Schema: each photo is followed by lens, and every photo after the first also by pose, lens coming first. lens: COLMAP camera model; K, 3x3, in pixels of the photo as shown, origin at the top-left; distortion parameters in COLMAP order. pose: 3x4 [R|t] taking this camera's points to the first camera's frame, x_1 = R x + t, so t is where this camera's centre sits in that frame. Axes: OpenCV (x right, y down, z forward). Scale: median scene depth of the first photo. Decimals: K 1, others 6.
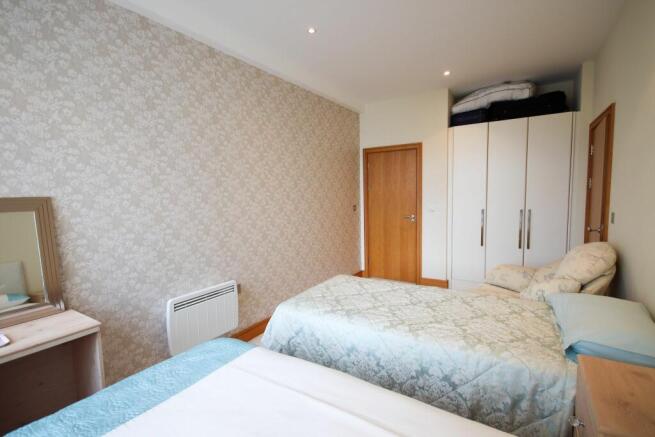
lens RADIAL K [[302.3, 0, 330.5], [0, 302.3, 220.2], [0, 0, 1]] dist [0.000773, -0.000151]
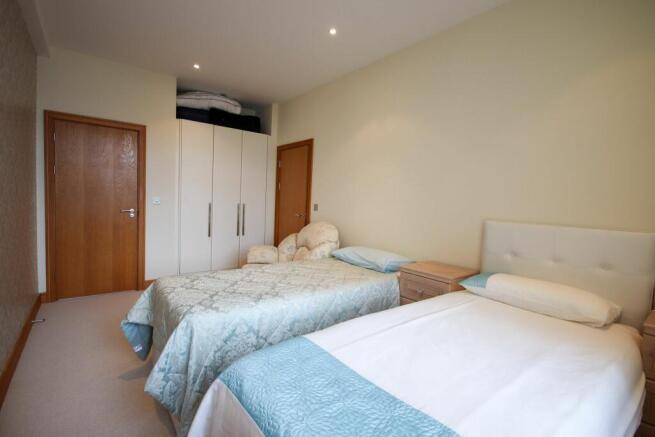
lens RADIAL K [[302.3, 0, 330.5], [0, 302.3, 220.2], [0, 0, 1]] dist [0.000773, -0.000151]
pose [[0.332798, -0.027194, 0.942606, -0.399630], [0.037529, 0.999174, 0.015575, 0.026189], [-0.942251, 0.030192, 0.333544, 0.236168]]
